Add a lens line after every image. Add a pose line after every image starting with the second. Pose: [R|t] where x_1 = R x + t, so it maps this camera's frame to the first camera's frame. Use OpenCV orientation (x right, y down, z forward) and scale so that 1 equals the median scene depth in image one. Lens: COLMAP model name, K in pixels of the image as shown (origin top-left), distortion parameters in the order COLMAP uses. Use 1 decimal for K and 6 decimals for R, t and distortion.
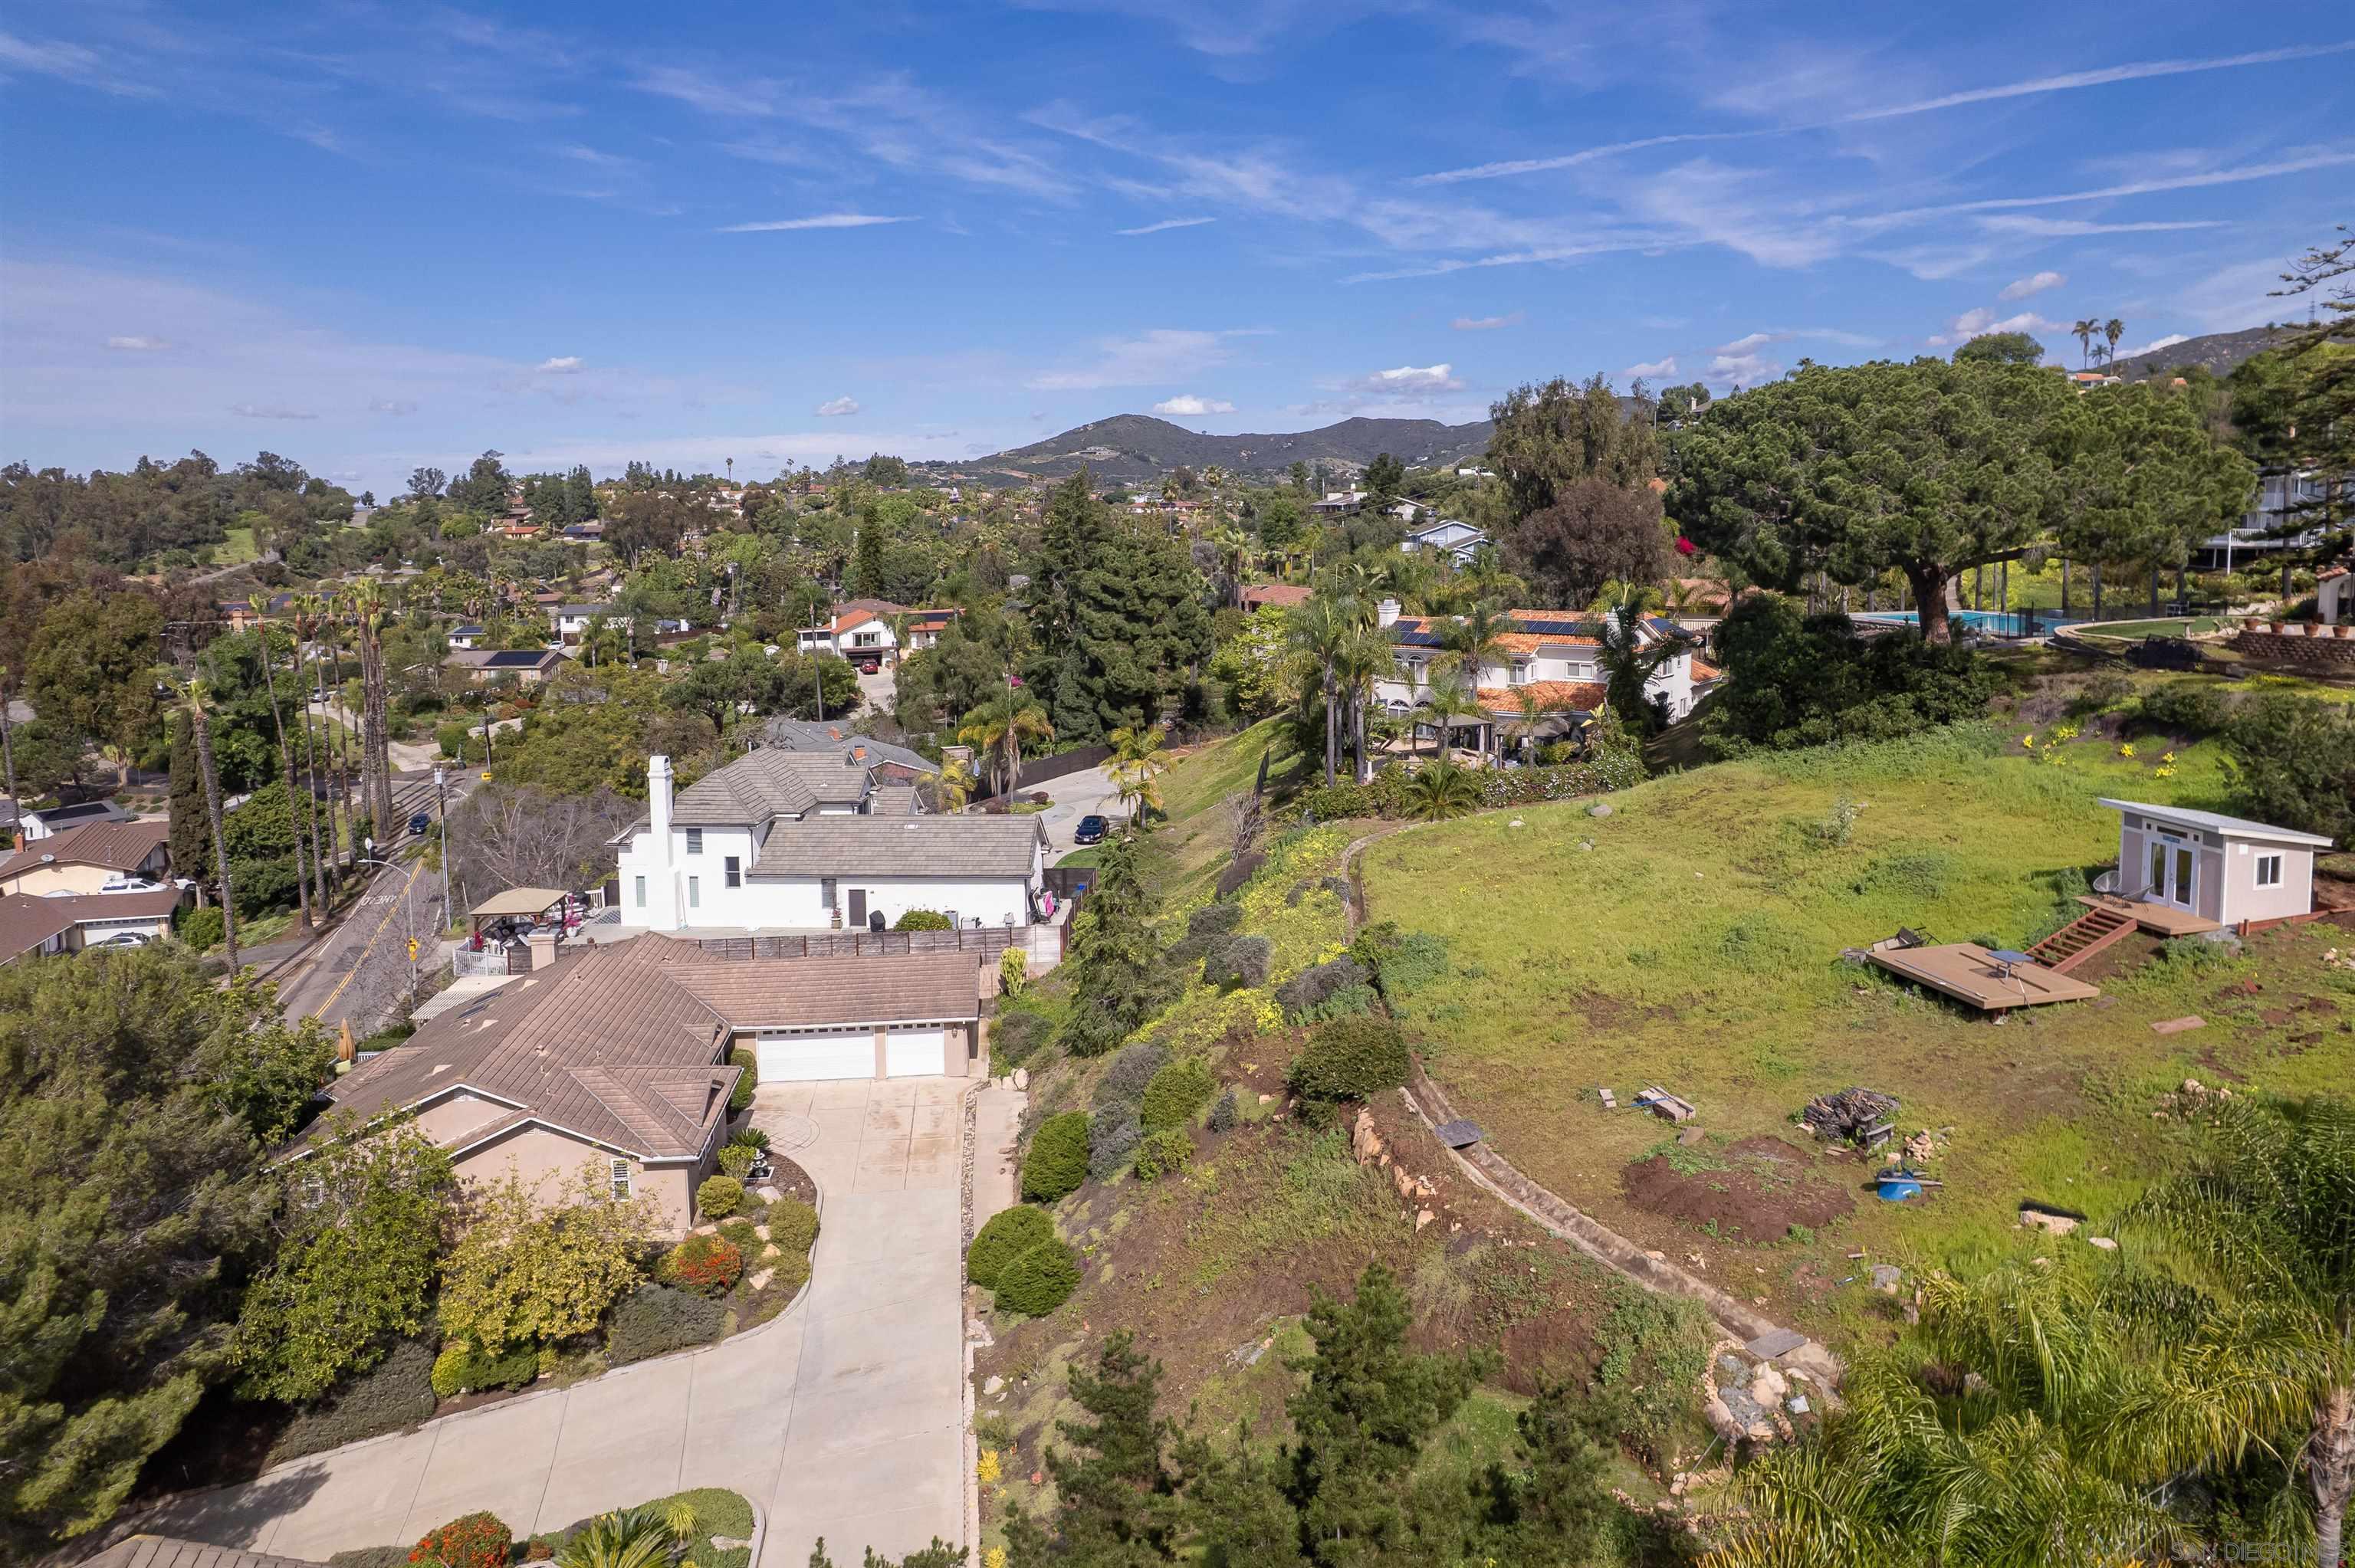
lens RADIAL K [[1539.1, 0, 1188.0], [0, 1539.1, 765.0], [0, 0, 1]] dist [-0.073363, 0.065843]
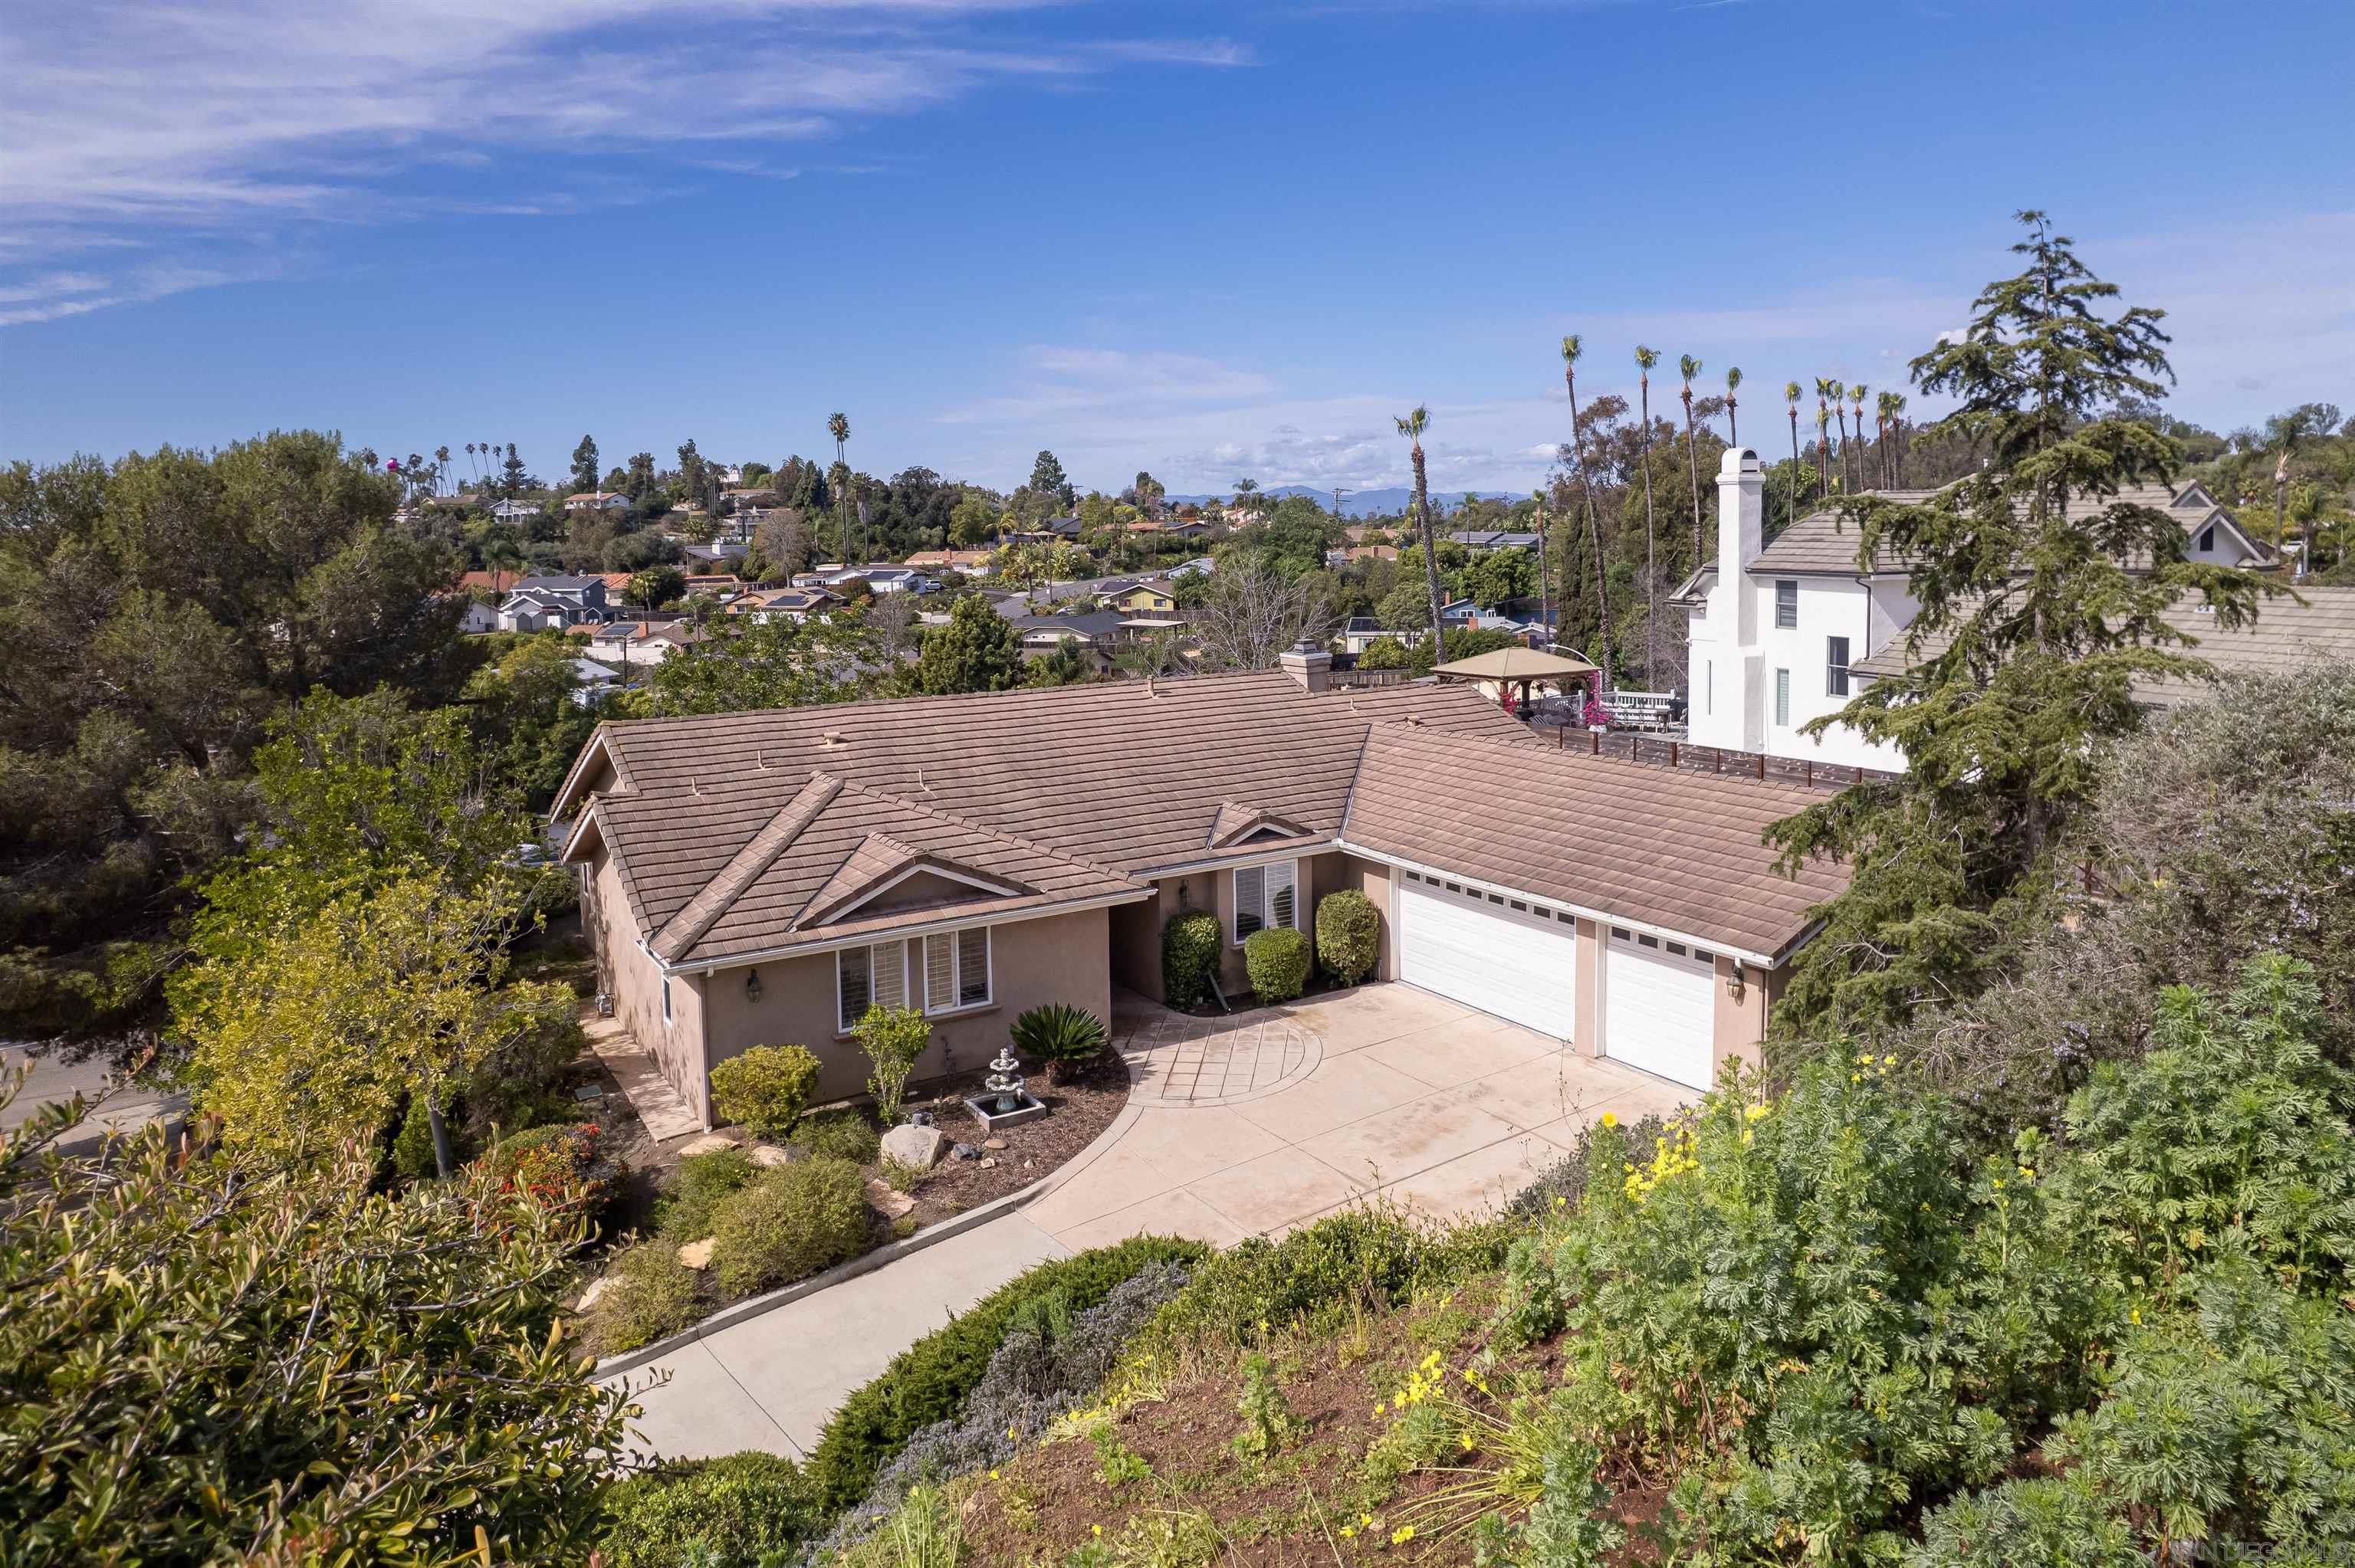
lens RADIAL K [[1539.1, 0, 1183.8], [0, 1539.1, 677.4], [0, 0, 1]] dist [-0.073363, 0.065843]
pose [[0.426861, 0.091733, -0.899653, 0.099686], [-0.131430, 0.990572, 0.038644, 0.101450], [0.894716, 0.101746, 0.434893, 0.690745]]
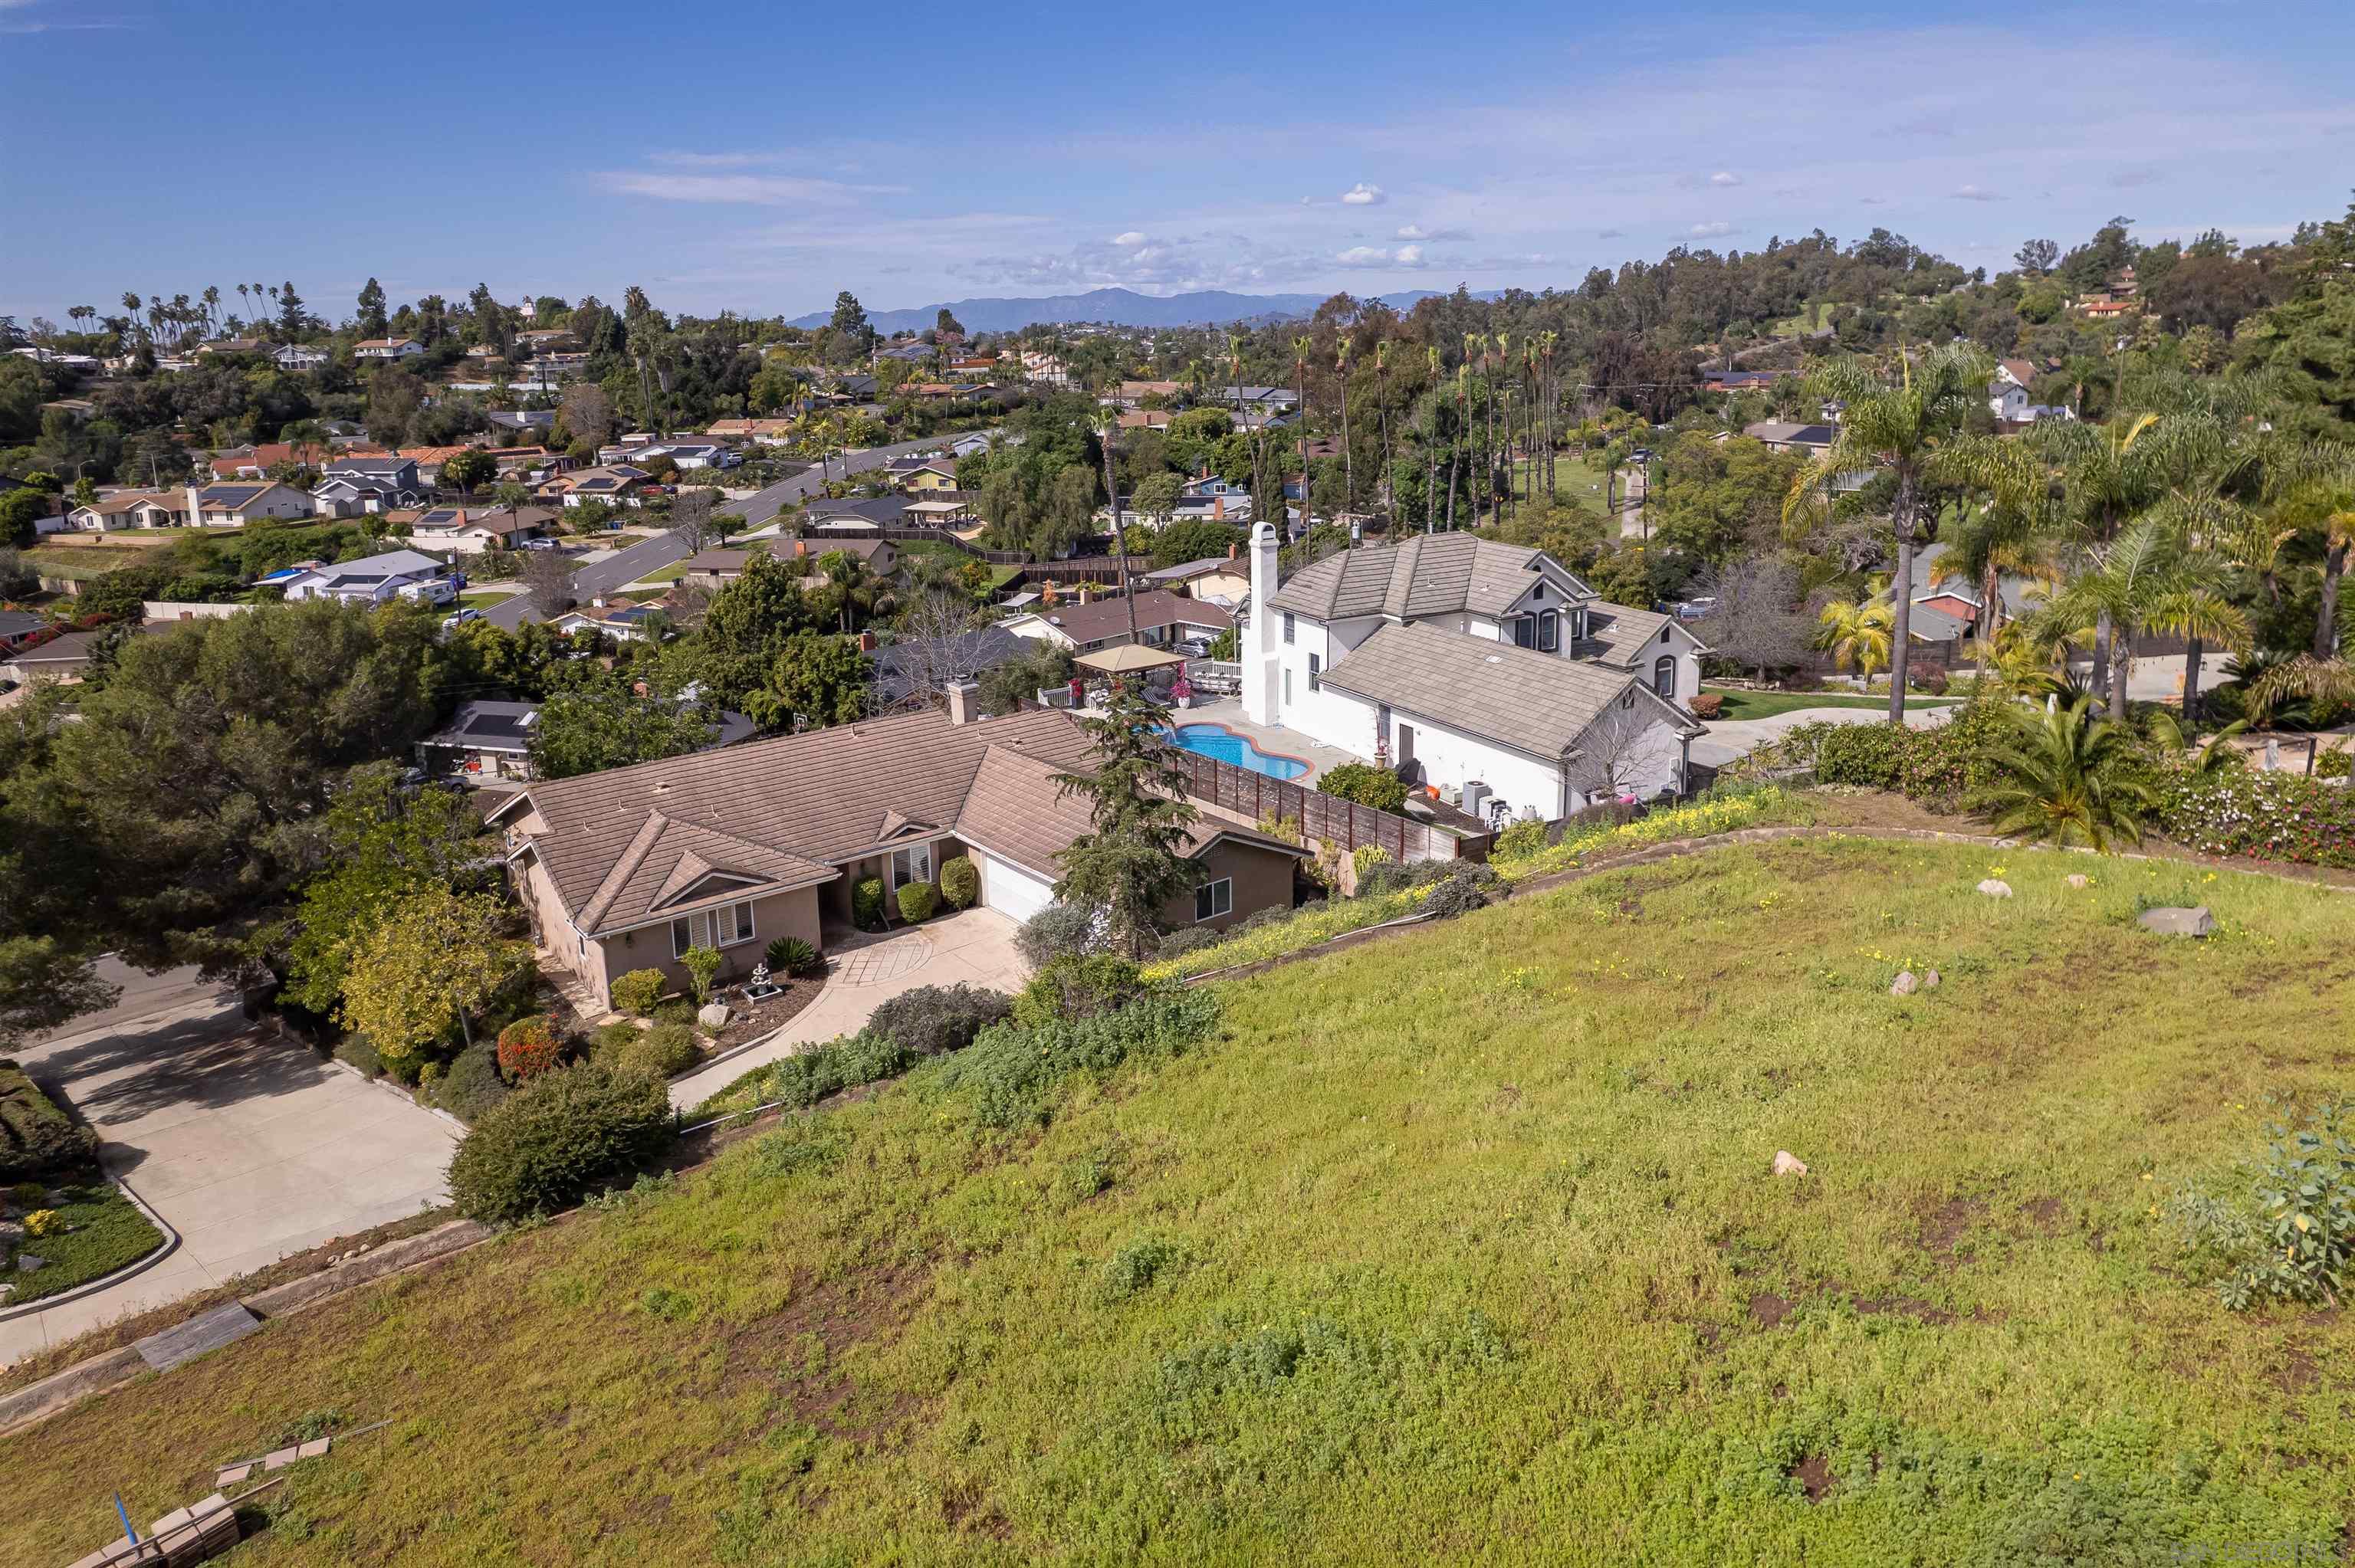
lens RADIAL K [[1539.1, 0, 1196.8], [0, 1539.1, 671.1], [0, 0, 1]] dist [-0.073363, 0.065843]
pose [[0.535081, 0.189737, -0.823219, 0.433676], [-0.123970, 0.981539, 0.145648, -0.054520], [0.835656, 0.024121, 0.548724, 0.594855]]
